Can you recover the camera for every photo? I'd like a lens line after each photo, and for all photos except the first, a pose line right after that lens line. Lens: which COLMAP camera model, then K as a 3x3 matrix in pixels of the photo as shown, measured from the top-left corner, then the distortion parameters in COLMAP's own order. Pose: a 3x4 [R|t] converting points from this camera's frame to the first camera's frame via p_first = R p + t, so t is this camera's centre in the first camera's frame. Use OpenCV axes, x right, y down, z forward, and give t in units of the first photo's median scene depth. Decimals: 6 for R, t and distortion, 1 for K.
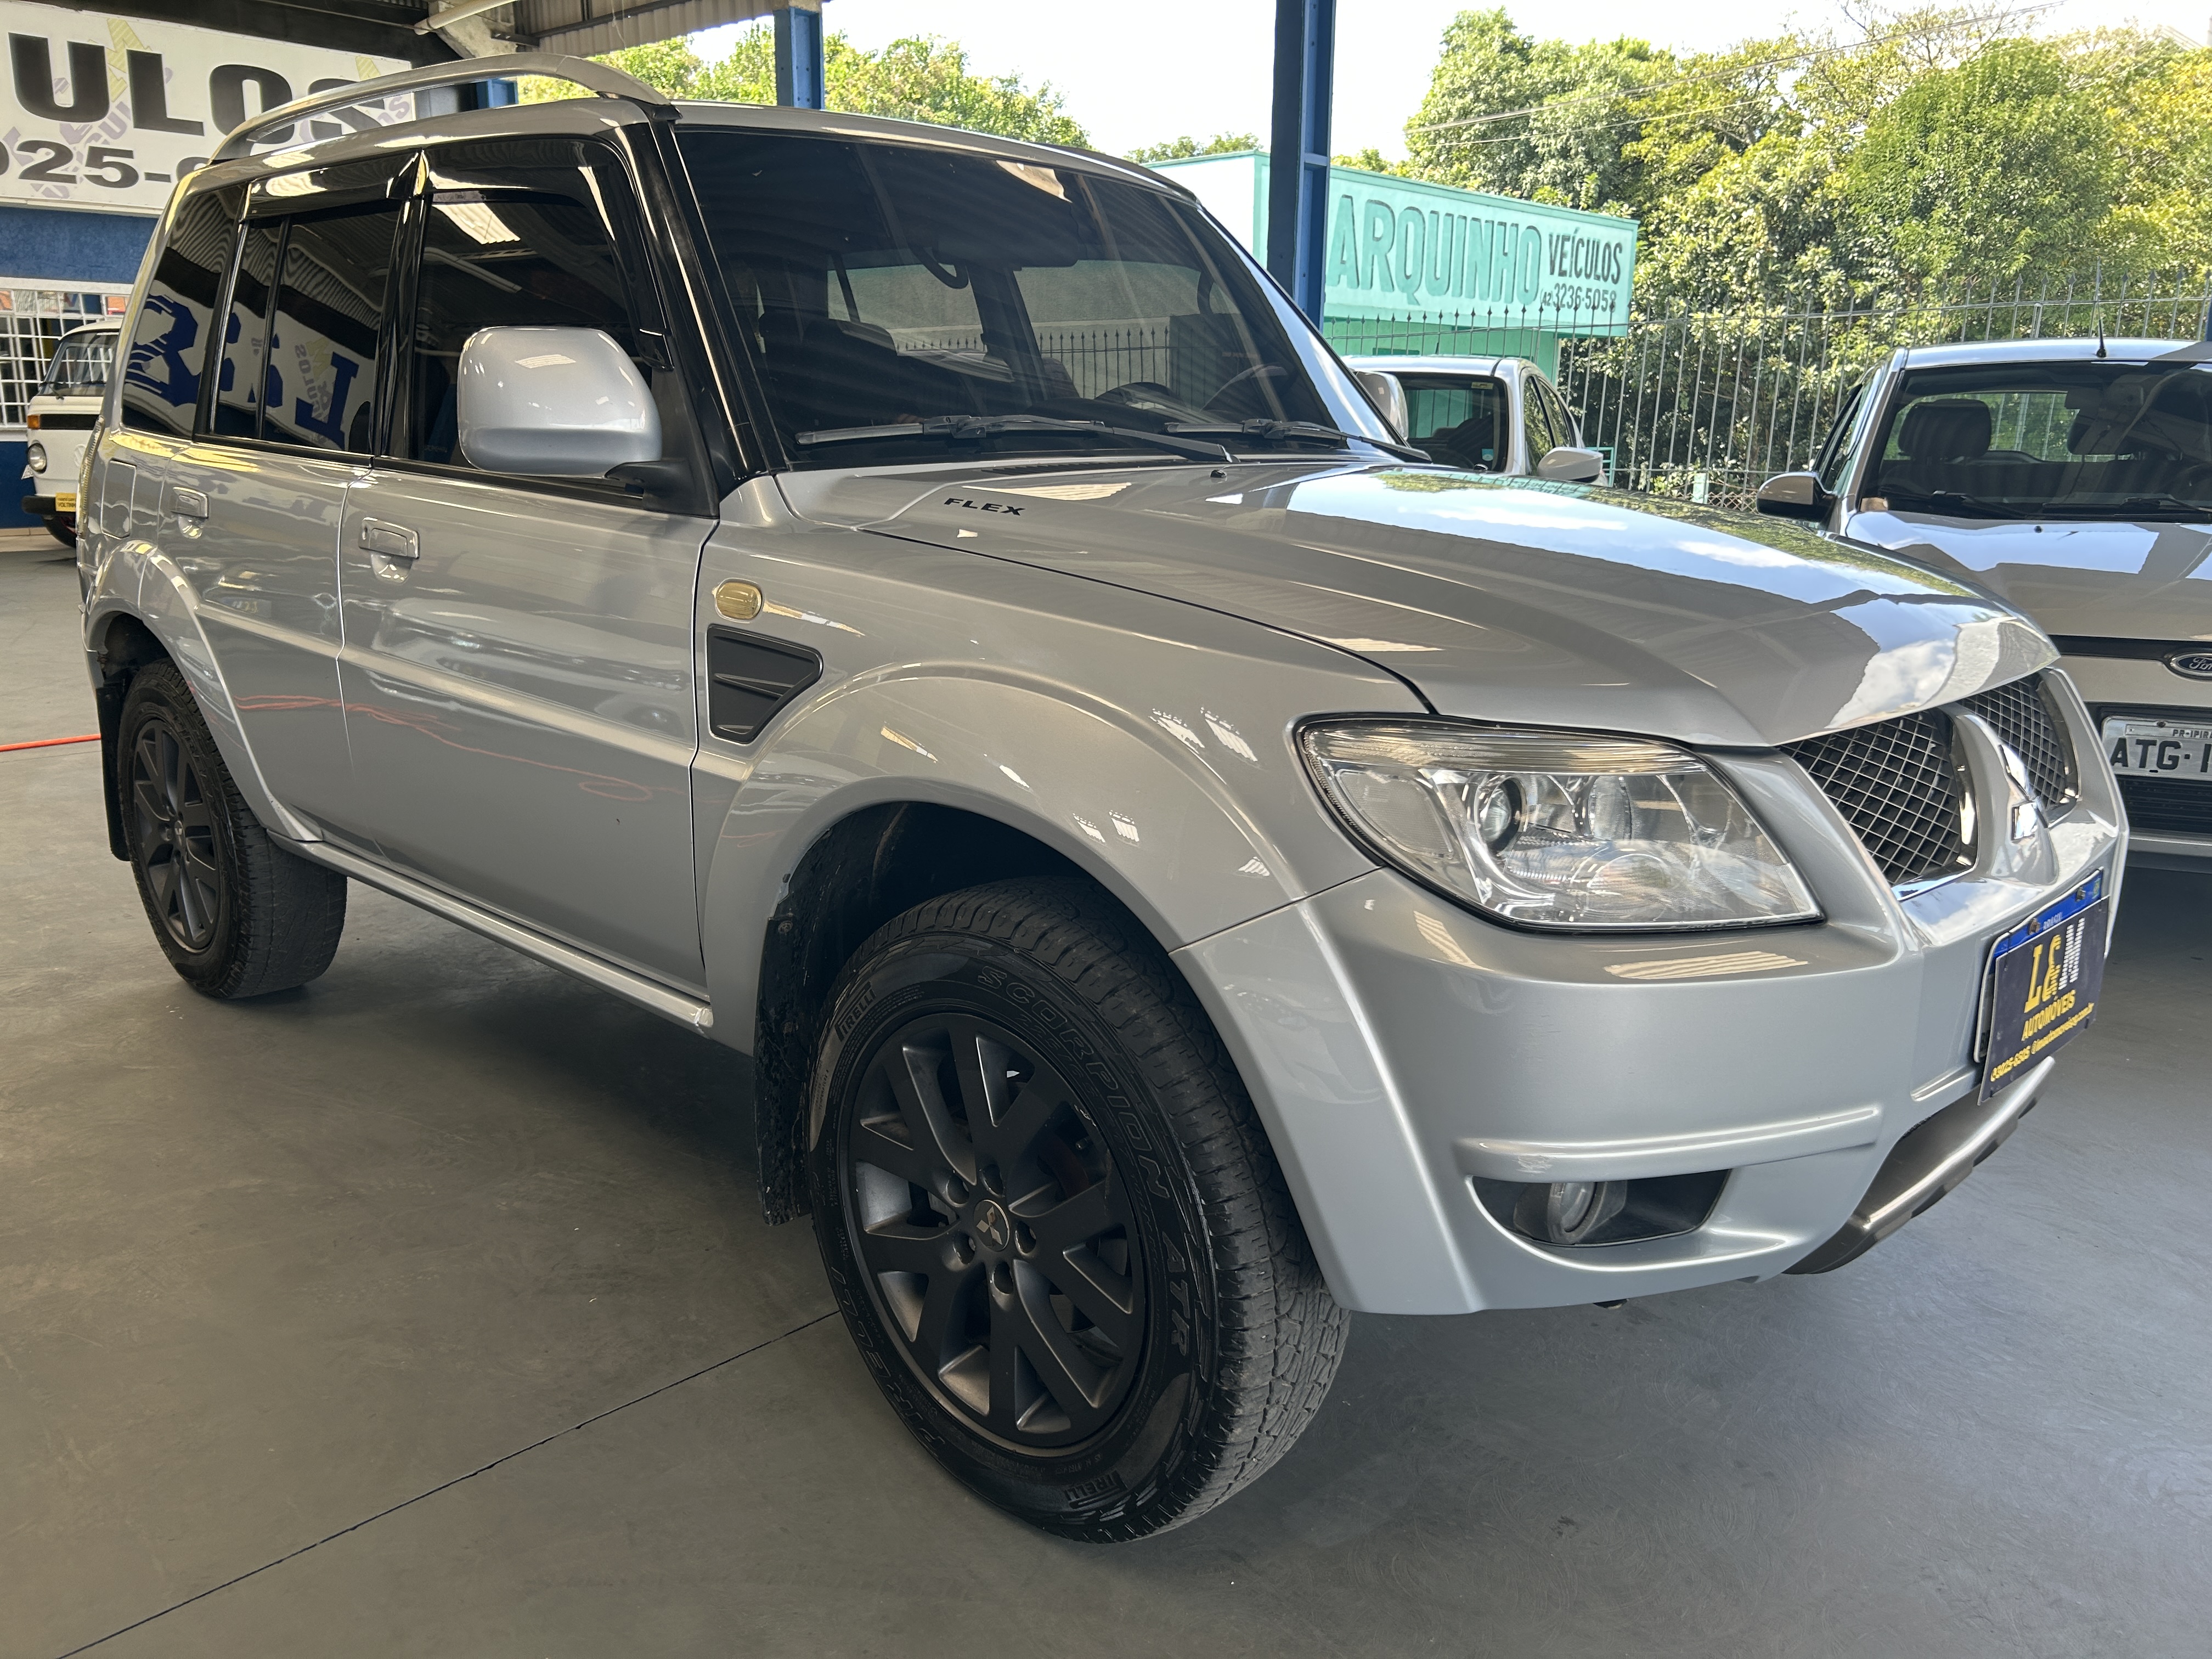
lens RADIAL K [[1648.8, 0, 1095.9], [0, 1648.8, 831.7], [0, 0, 1]] dist [0.051554, -0.056141]
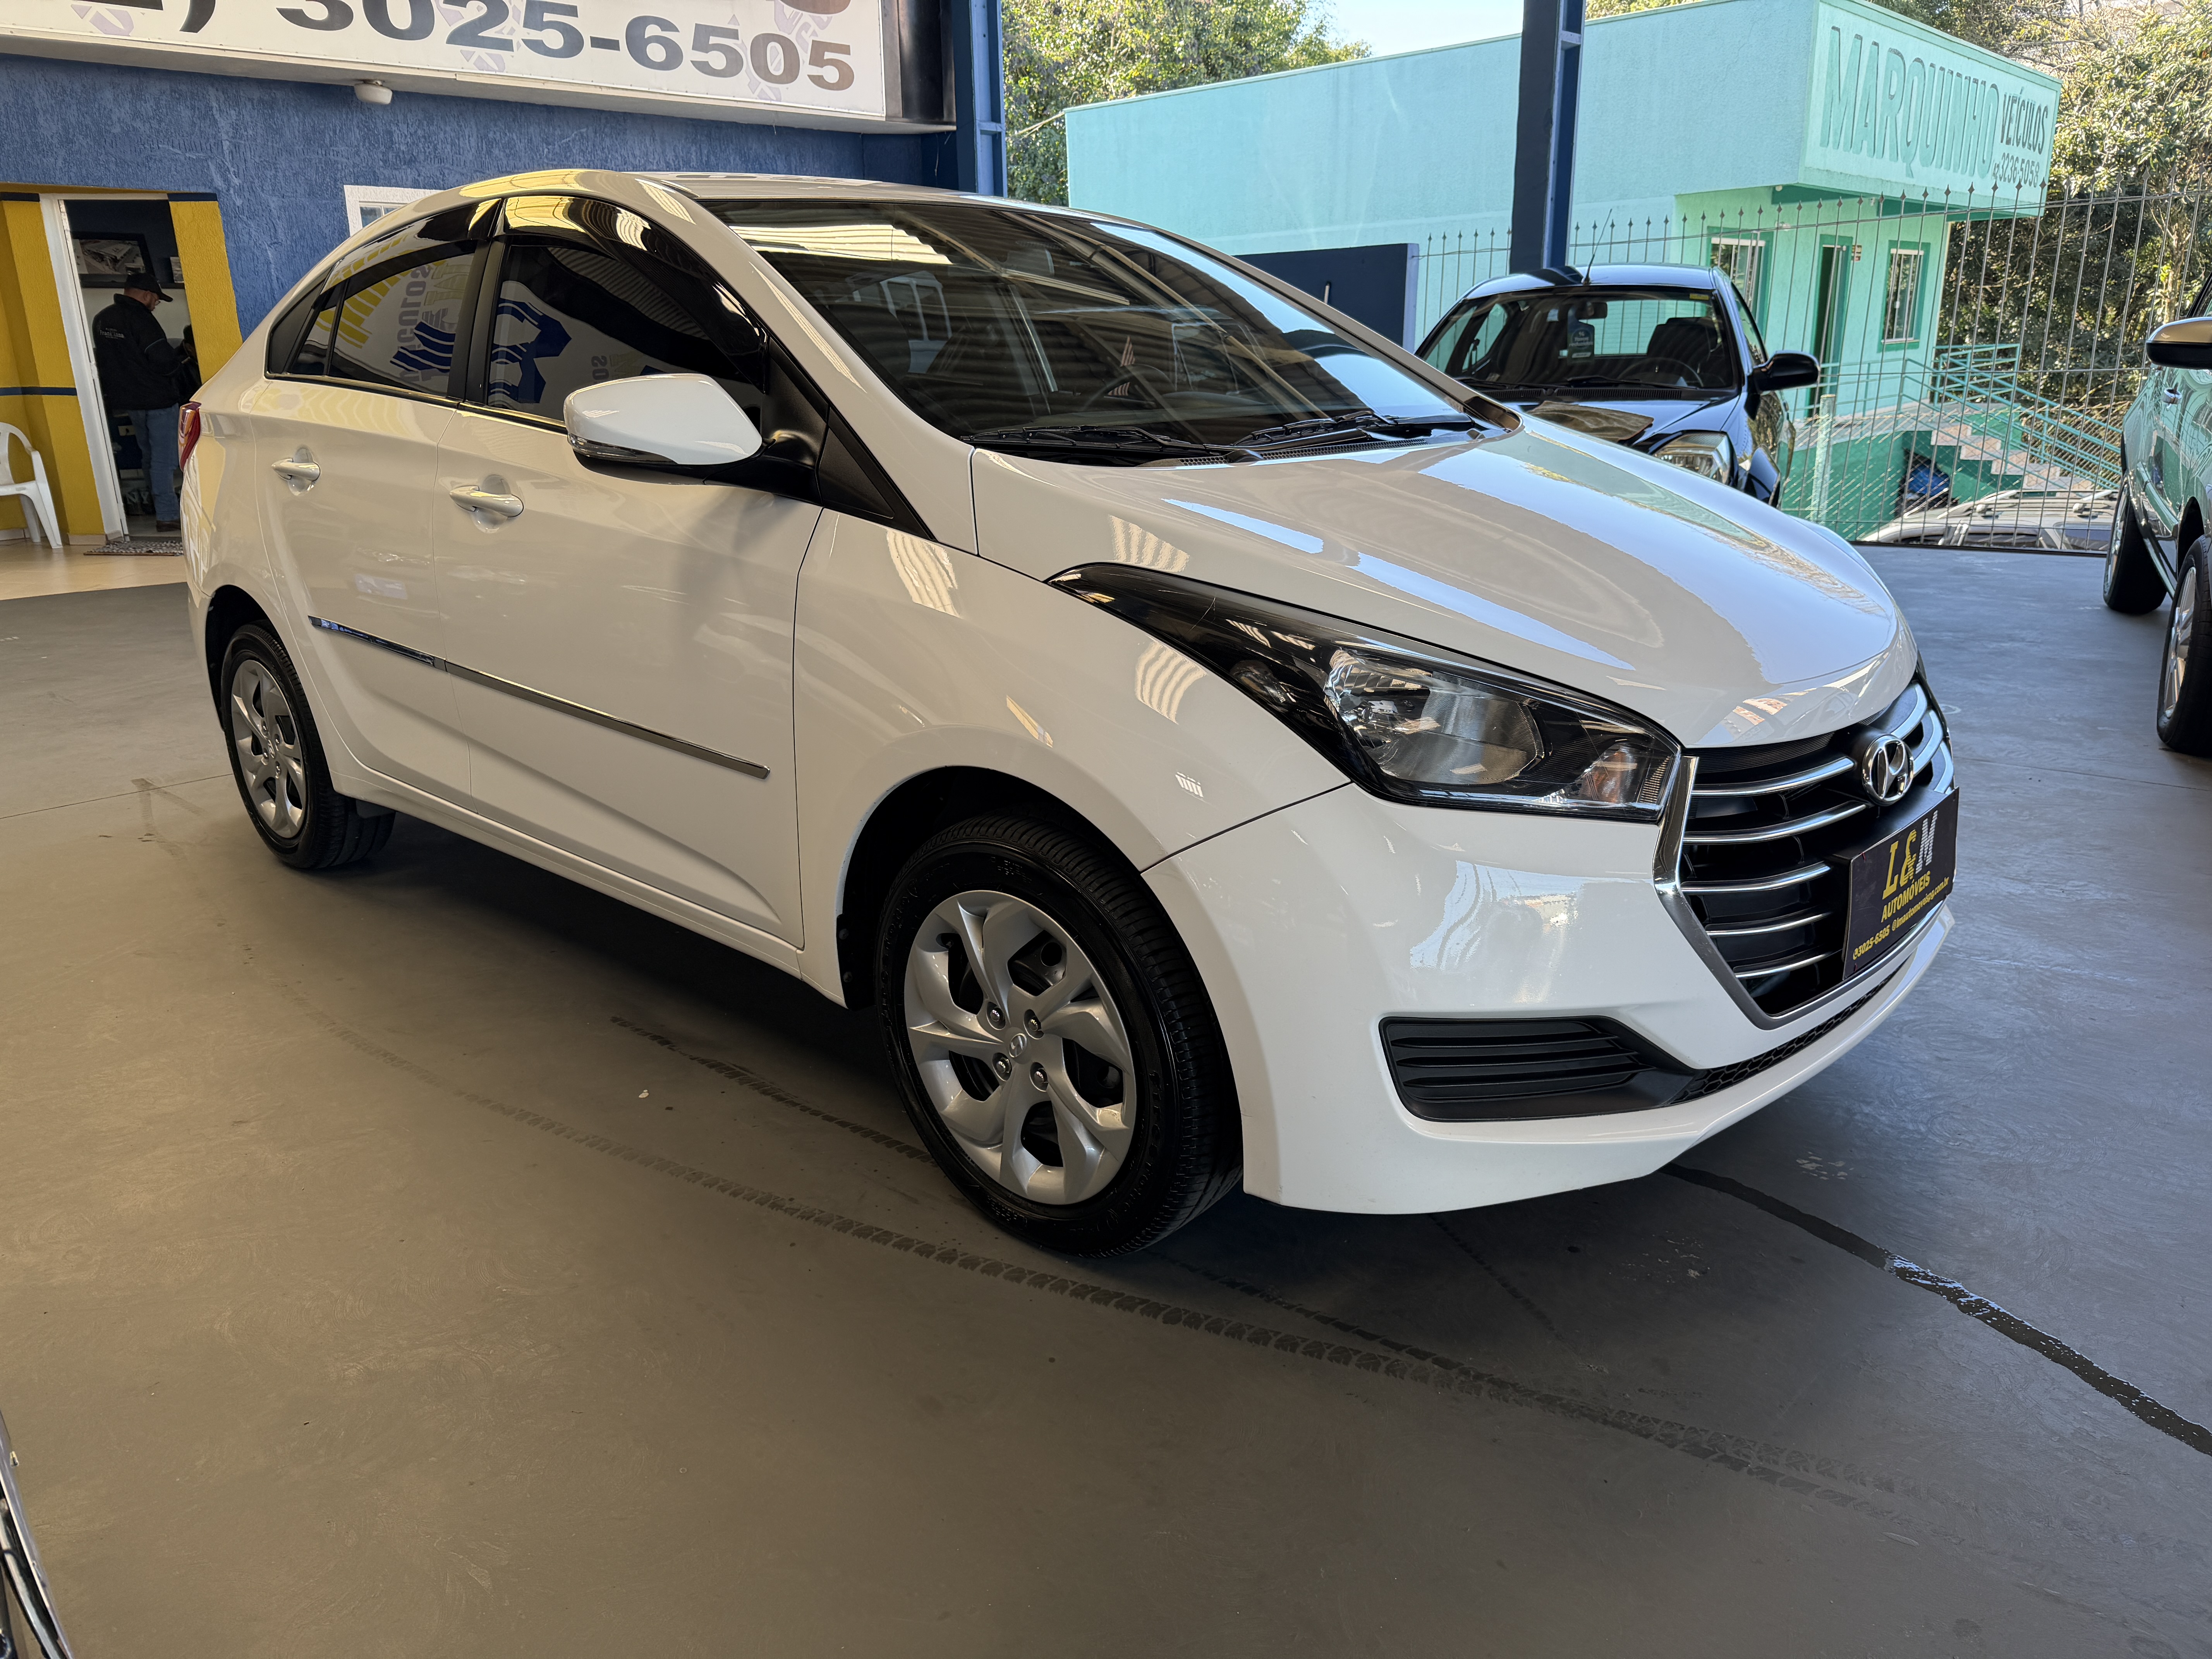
lens RADIAL K [[1565.9, 0, 1095.2], [0, 1565.9, 839.9], [0, 0, 1]] dist [0.000396, -0.010796]
pose [[0.998776, -0.049107, 0.005879, -0.351387], [0.048734, 0.997444, 0.052247, -0.058576], [-0.008430, -0.051897, 0.998617, 0.267762]]
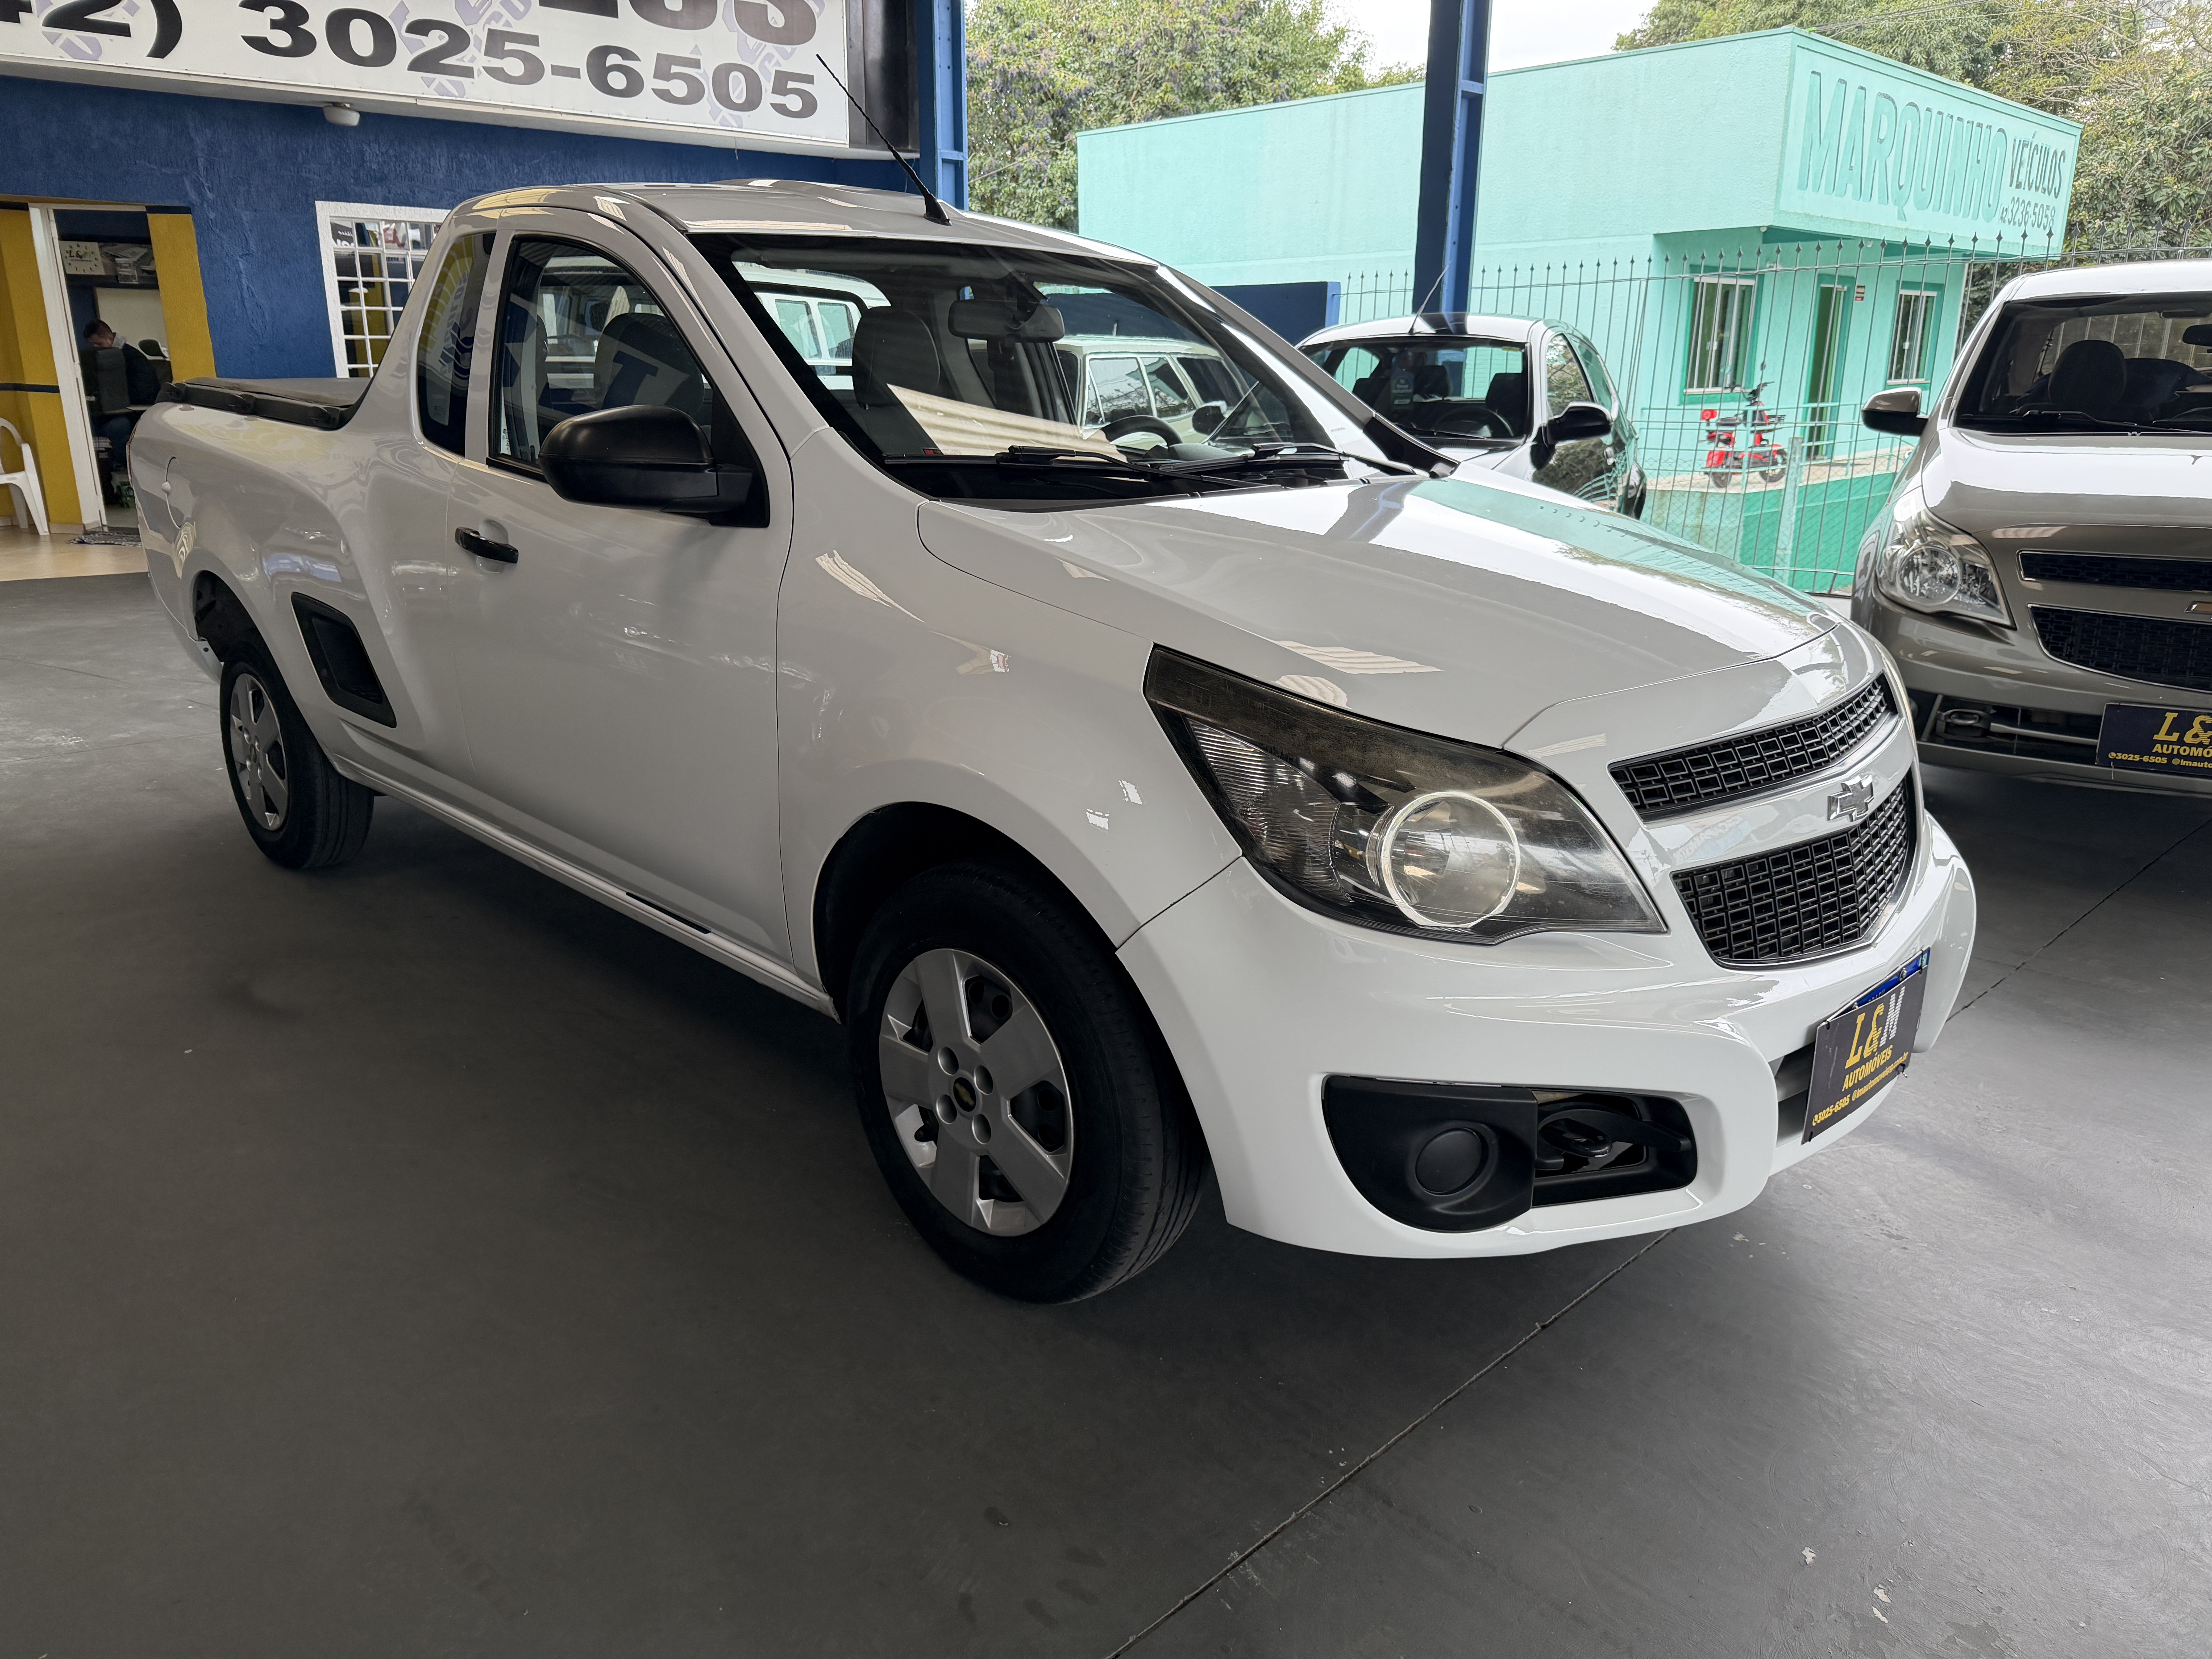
lens RADIAL K [[1565.9, 0, 1096.0], [0, 1565.9, 842.0], [0, 0, 1]] dist [0.000396, -0.010796]
pose [[0.999389, -0.010303, -0.033395, -0.281813], [0.011801, 0.998919, 0.044963, -0.057589], [0.032896, -0.045330, 0.998430, 0.247720]]
